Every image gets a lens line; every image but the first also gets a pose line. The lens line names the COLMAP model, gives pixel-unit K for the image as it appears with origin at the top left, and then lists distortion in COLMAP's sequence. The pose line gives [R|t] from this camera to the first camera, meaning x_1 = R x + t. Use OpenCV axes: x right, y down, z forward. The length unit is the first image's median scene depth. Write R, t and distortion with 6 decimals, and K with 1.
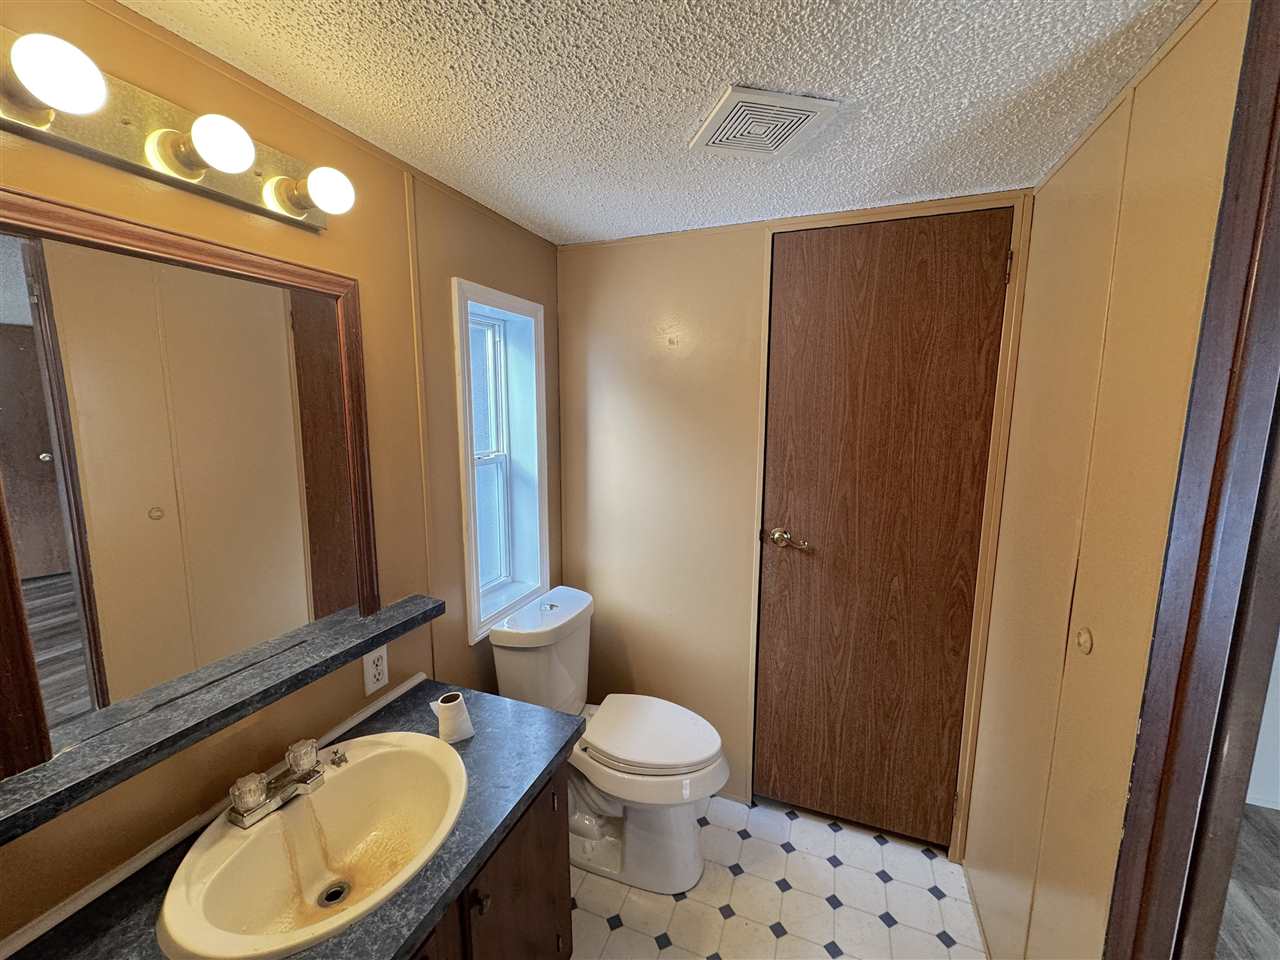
lens RADIAL K [[509.9, 0, 635.3], [0, 509.9, 477.1], [0, 0, 1]] dist [-0.001951, 0.000013]
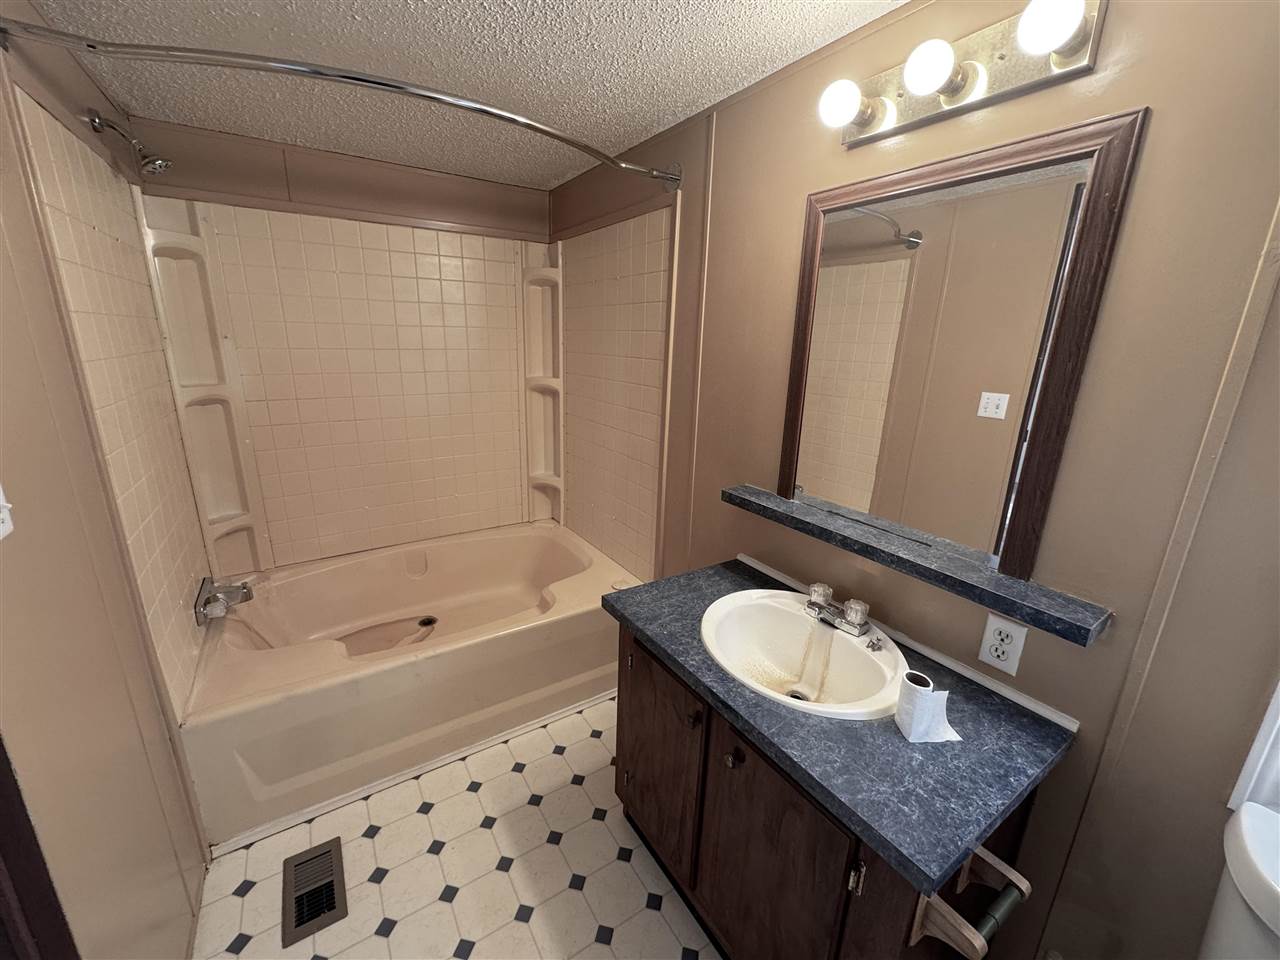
lens RADIAL K [[509.9, 0, 636.2], [0, 509.9, 476.3], [0, 0, 1]] dist [-0.001951, 0.000013]
pose [[-0.571397, 0.197453, -0.796566, 0.484202], [-0.149195, 0.929458, 0.337415, -0.066632], [0.806999, 0.311642, -0.501630, 0.997067]]
